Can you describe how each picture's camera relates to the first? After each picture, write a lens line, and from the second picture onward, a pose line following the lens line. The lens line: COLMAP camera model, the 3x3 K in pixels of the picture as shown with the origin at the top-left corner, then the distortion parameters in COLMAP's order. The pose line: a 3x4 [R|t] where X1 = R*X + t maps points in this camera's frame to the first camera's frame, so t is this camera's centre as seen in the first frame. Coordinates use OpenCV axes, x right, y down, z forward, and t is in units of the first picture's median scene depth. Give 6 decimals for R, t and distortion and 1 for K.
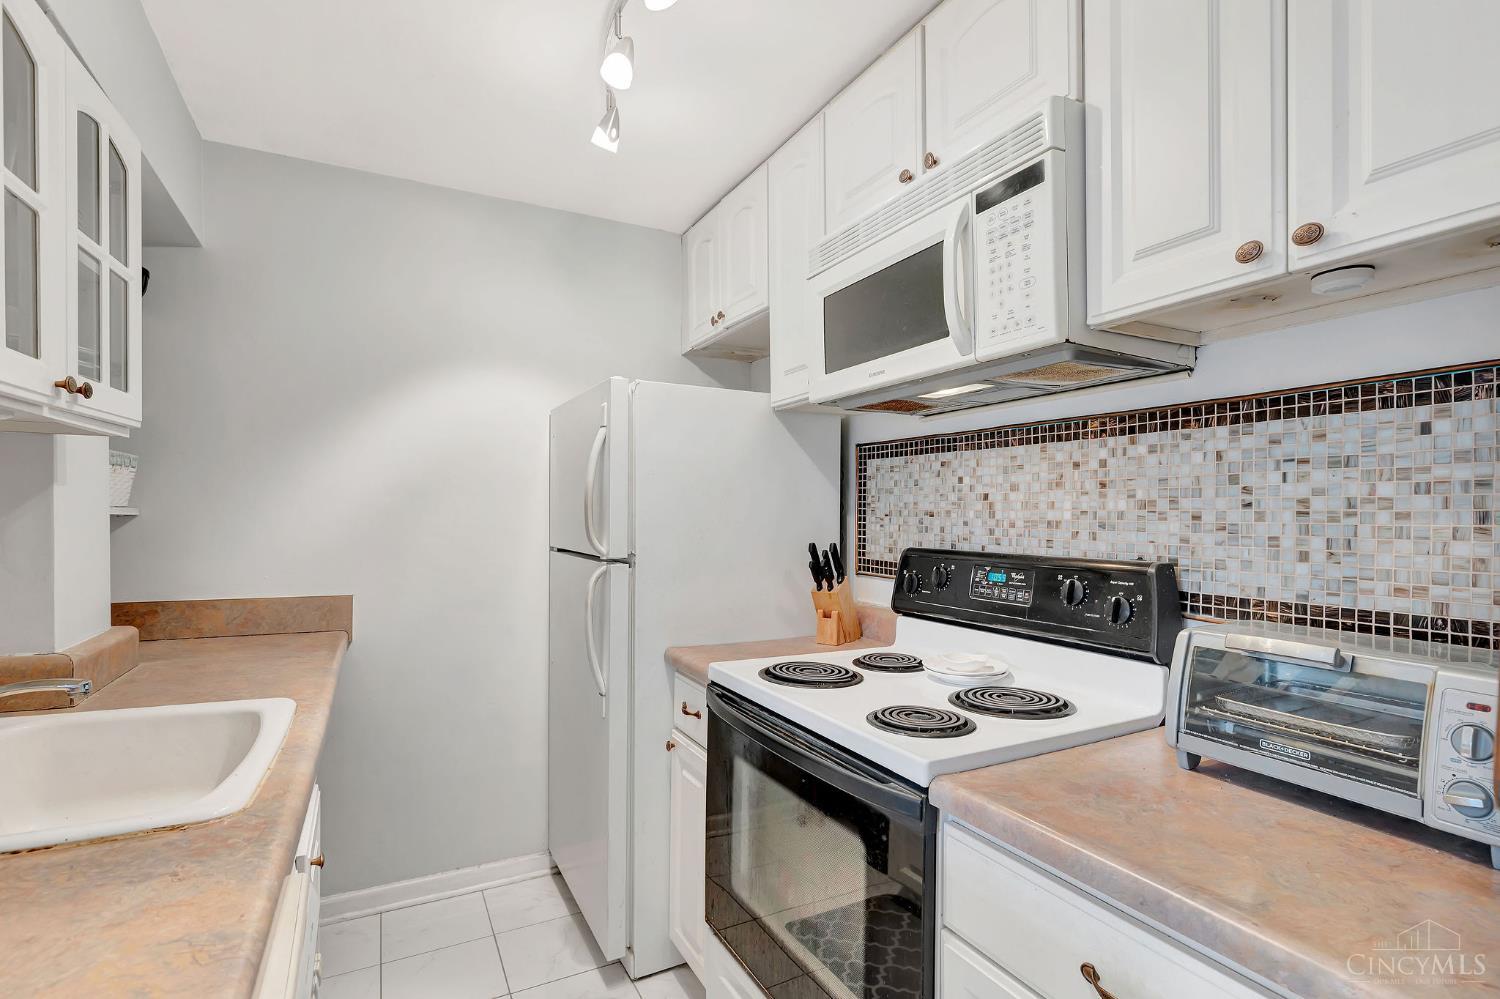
lens RADIAL K [[708.7, 0, 756.7], [0, 708.7, 516.9], [0, 0, 1]] dist [-0.000613, -0.000436]
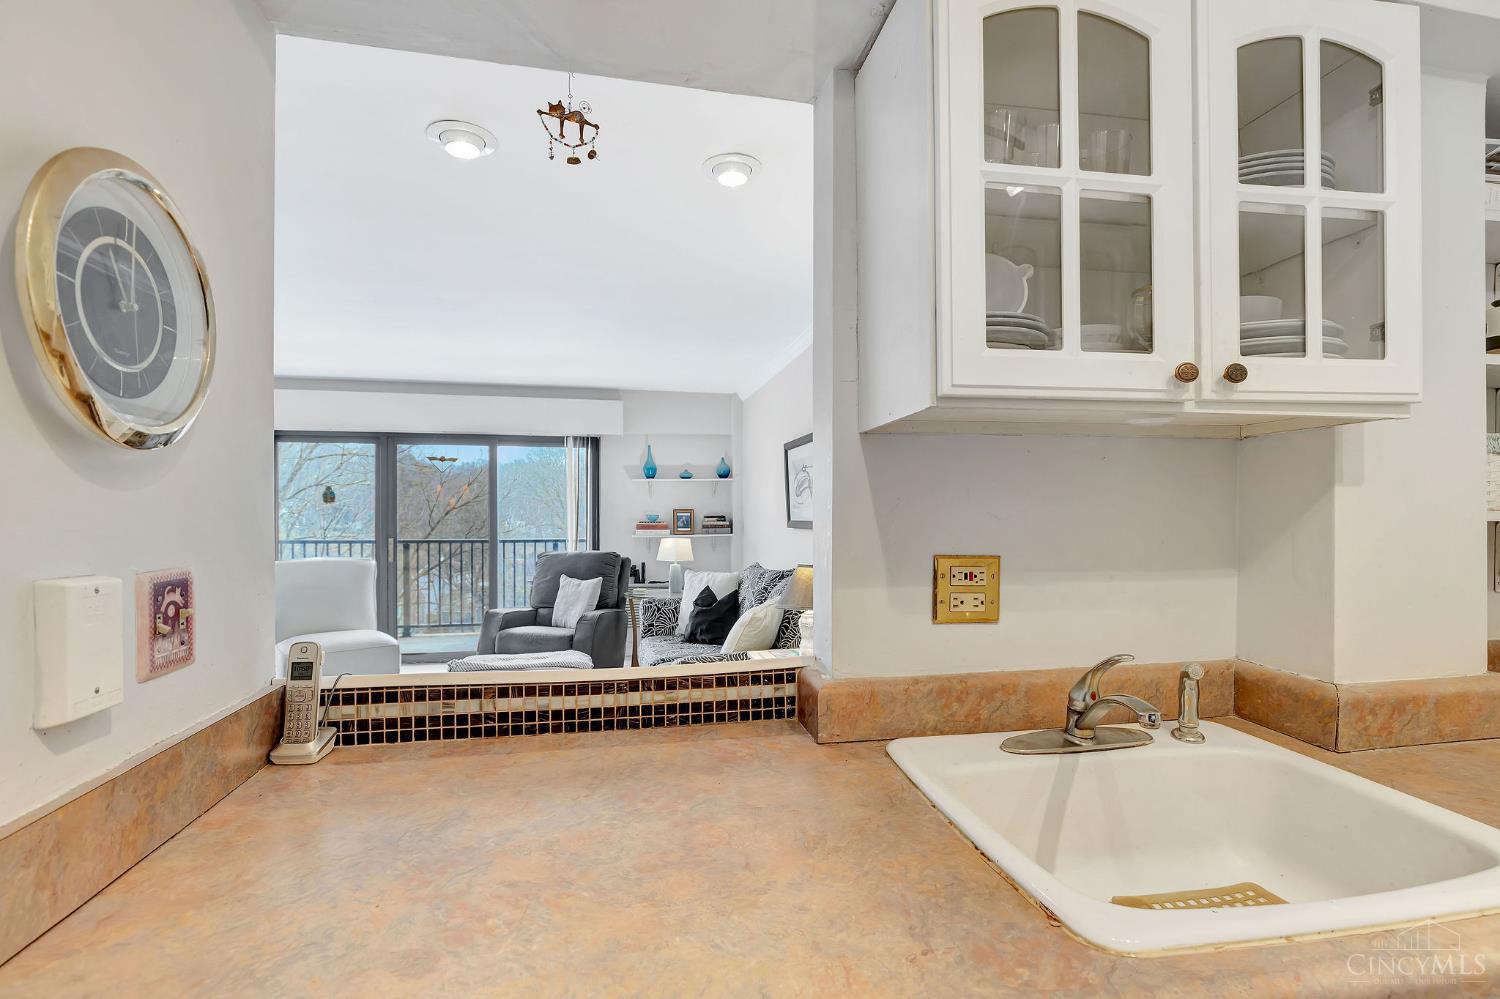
lens RADIAL K [[708.7, 0, 756.7], [0, 708.7, 516.9], [0, 0, 1]] dist [-0.000613, -0.000436]
pose [[-0.277858, -0.002390, -0.960619, 0.014845], [-0.008503, 0.999964, -0.000029, -0.001692], [0.960585, 0.008161, -0.277868, 0.465967]]
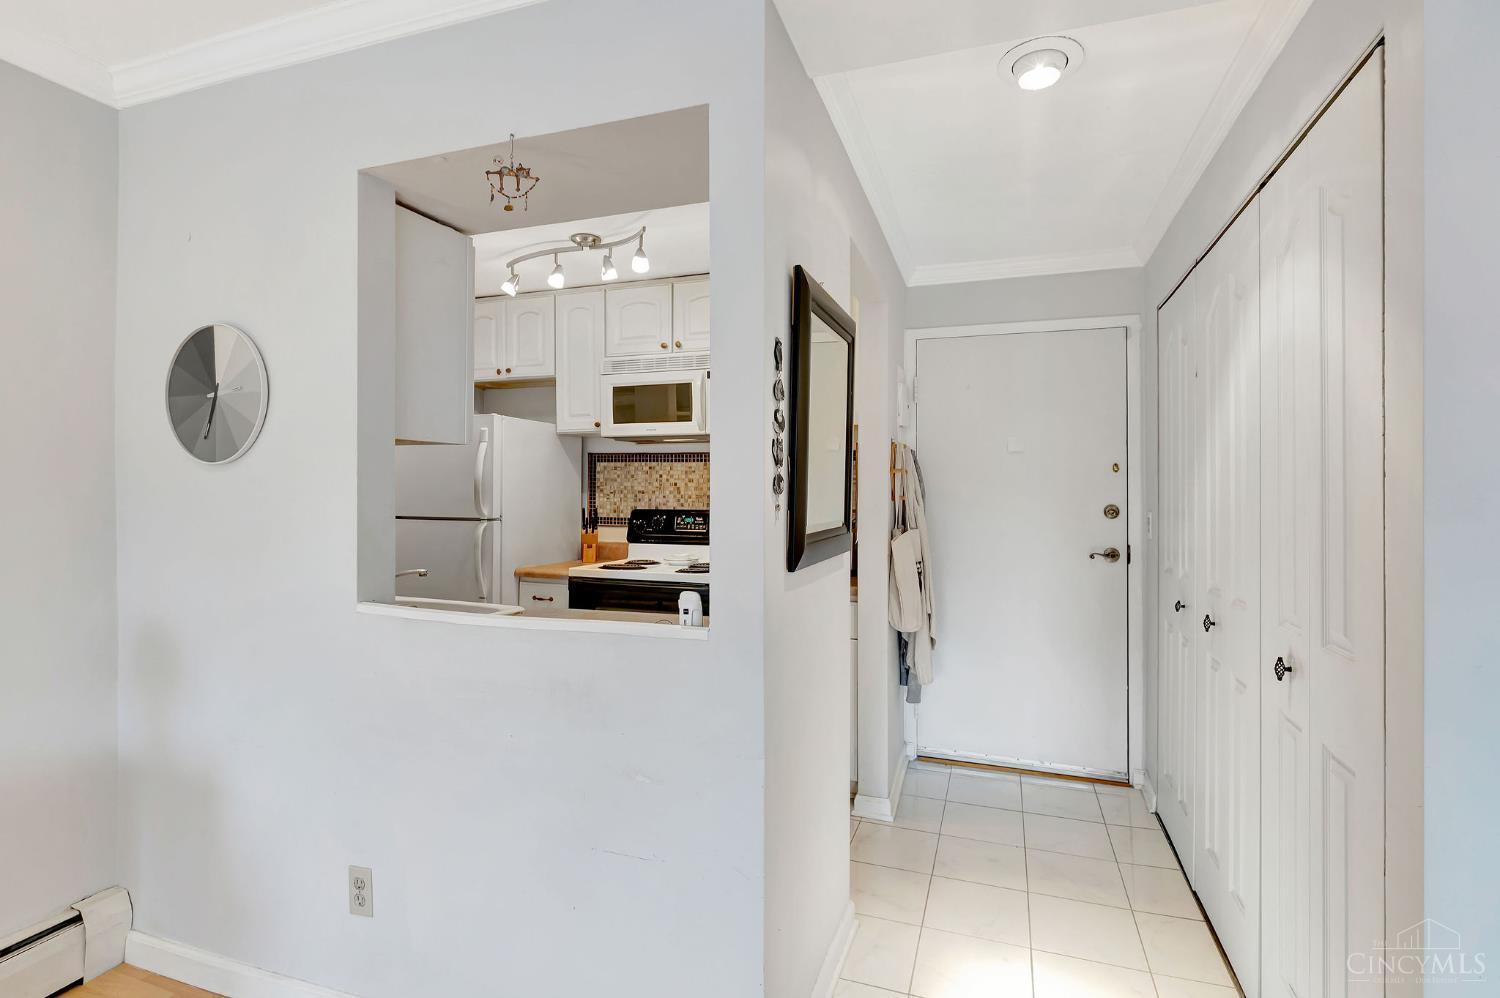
lens RADIAL K [[714.9, 0, 751.2], [0, 714.9, 485.0], [0, 0, 1]] dist [-0.001077, -0.000176]
pose [[0.737756, 0.003791, 0.675057, -1.038558], [0.002513, 0.999962, -0.008361, -0.007703], [-0.675063, 0.007865, 0.737718, -0.816151]]
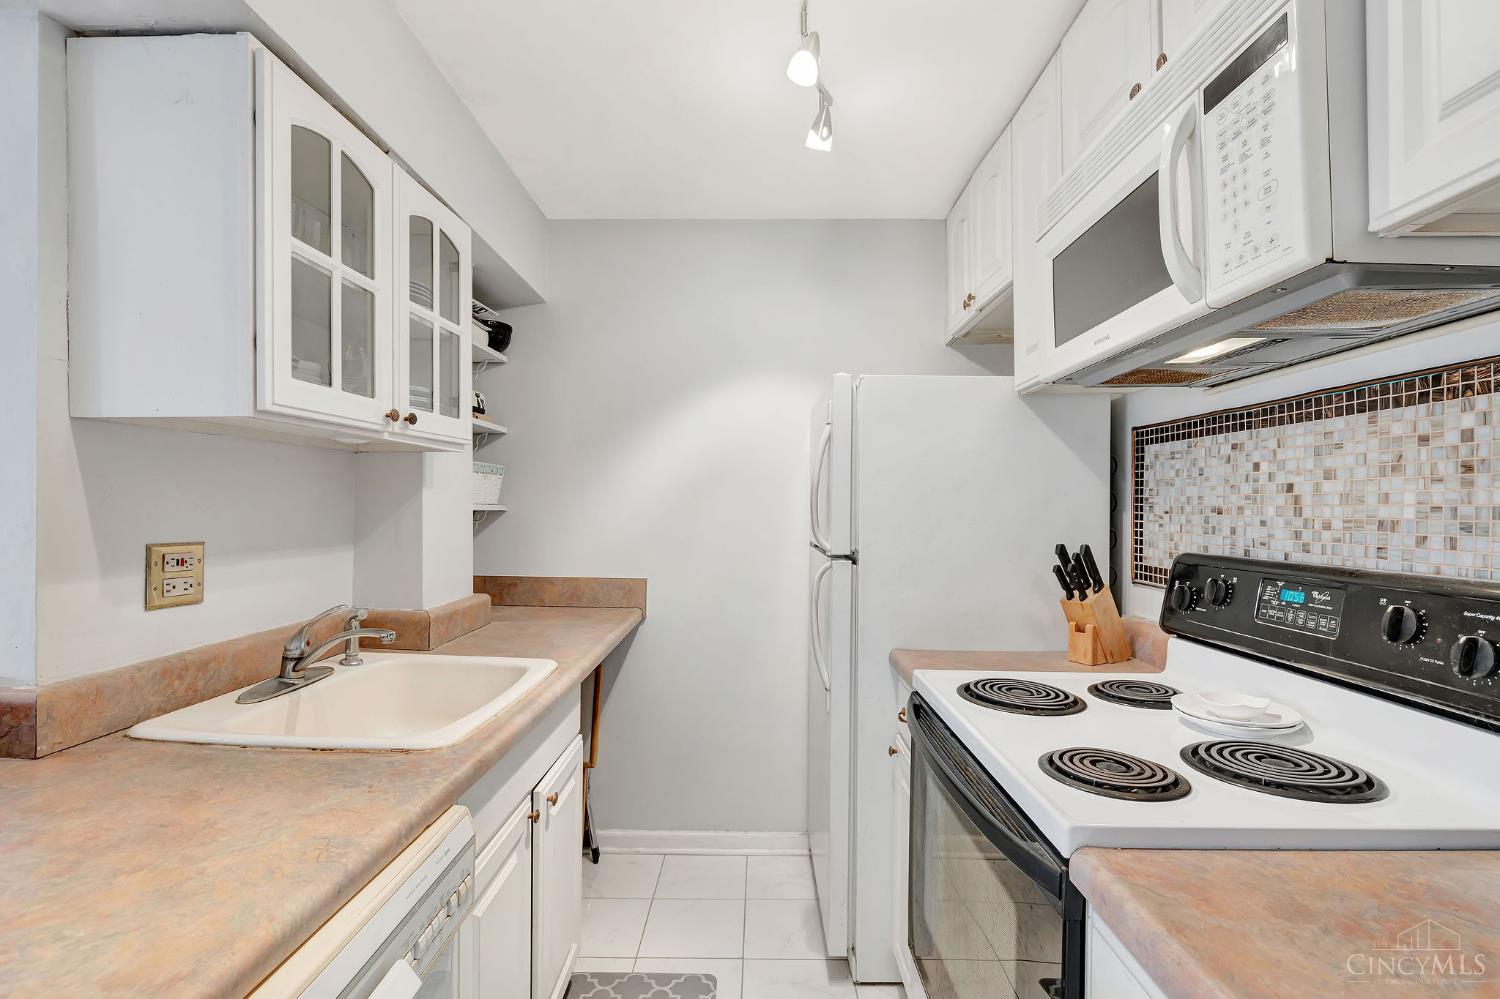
lens RADIAL K [[689.3, 0, 755.6], [0, 689.3, 508.6], [0, 0, 1]] dist [-0.003870, -0.000501]
pose [[0.881506, 0.000200, -0.472173, 0.177712], [-0.003793, 0.999971, -0.006657, 0.000559], [0.472158, 0.007659, 0.881481, 0.097825]]
